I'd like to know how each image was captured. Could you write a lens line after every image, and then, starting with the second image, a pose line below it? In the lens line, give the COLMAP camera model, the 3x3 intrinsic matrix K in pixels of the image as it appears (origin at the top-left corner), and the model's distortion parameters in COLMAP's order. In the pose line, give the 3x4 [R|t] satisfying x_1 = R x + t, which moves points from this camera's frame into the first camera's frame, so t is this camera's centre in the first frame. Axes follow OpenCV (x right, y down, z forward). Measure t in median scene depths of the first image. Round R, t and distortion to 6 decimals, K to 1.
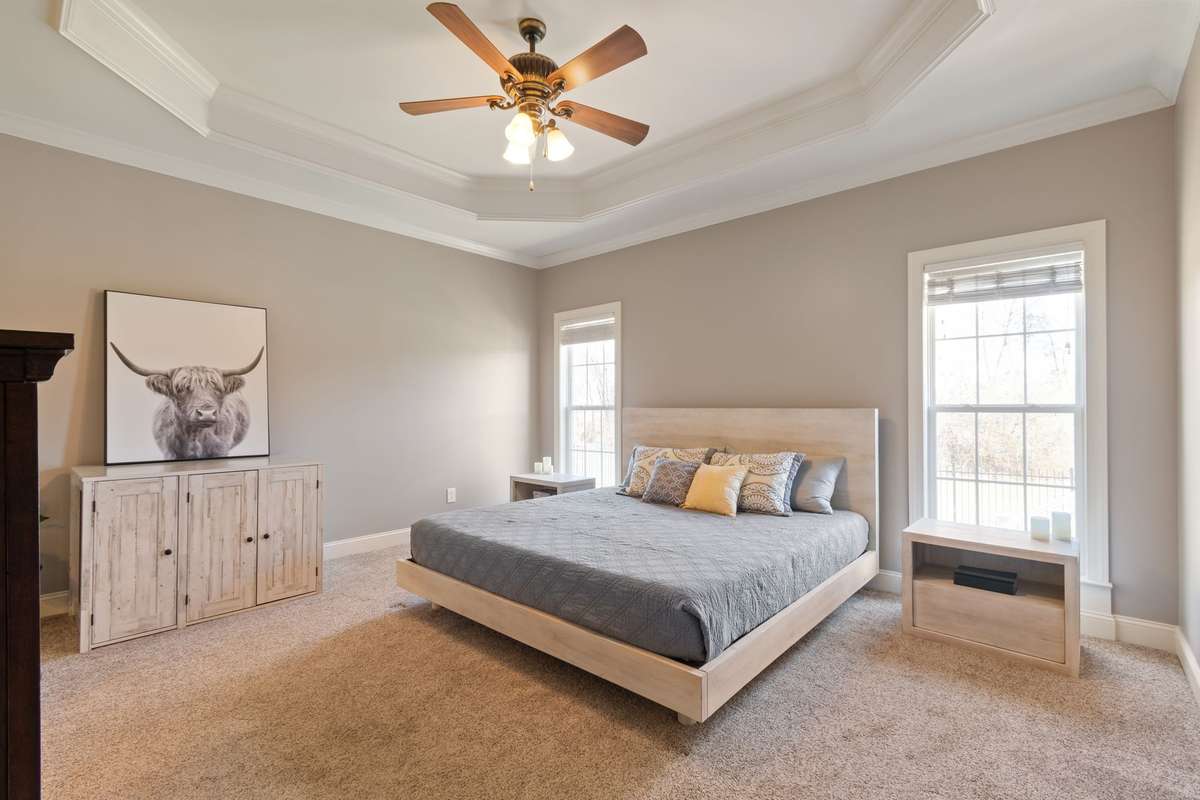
lens RADIAL K [[542.1, 0, 576.1], [0, 542.1, 400.6], [0, 0, 1]] dist [-0.002269, -0.000178]
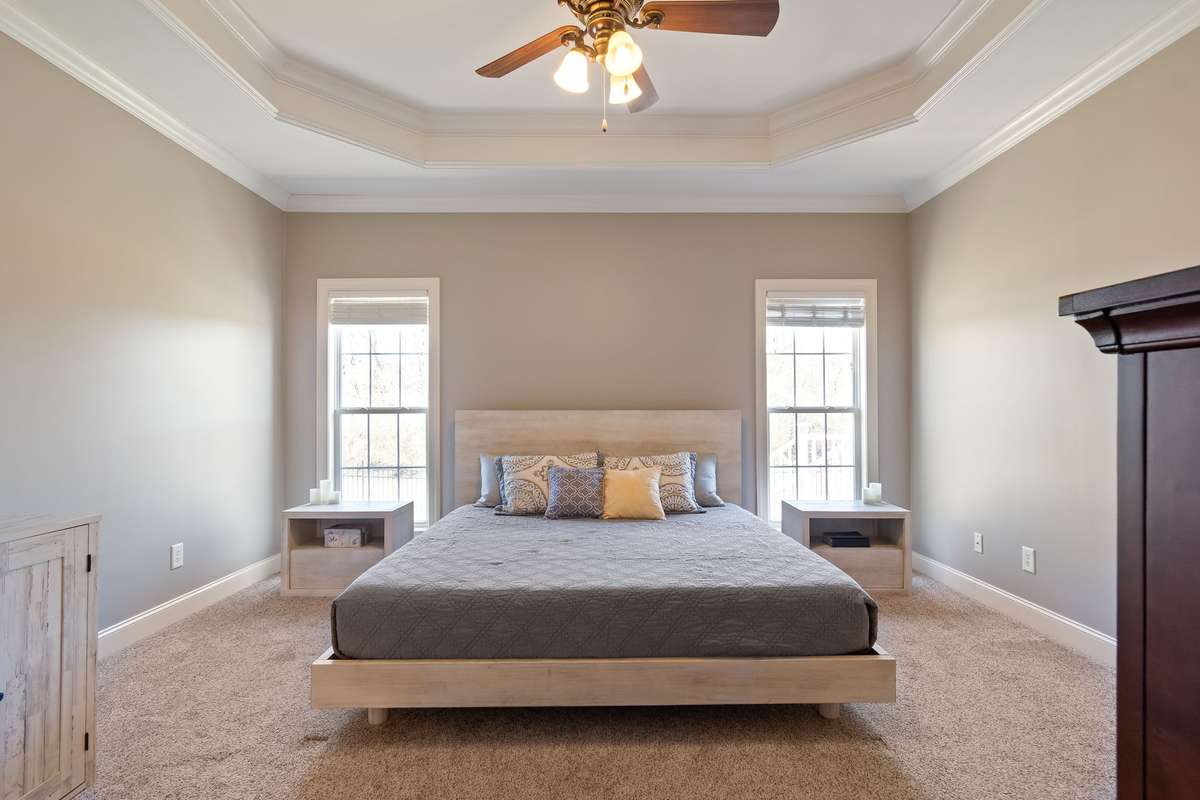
lens RADIAL K [[593.0, 0, 594.3], [0, 593.0, 404.6], [0, 0, 1]] dist [0.001885, -0.003953]
pose [[0.719636, 0.007897, 0.694306, -0.545063], [-0.006179, 0.999969, -0.004969, 0.011542], [-0.694324, -0.000714, 0.719662, 0.311919]]
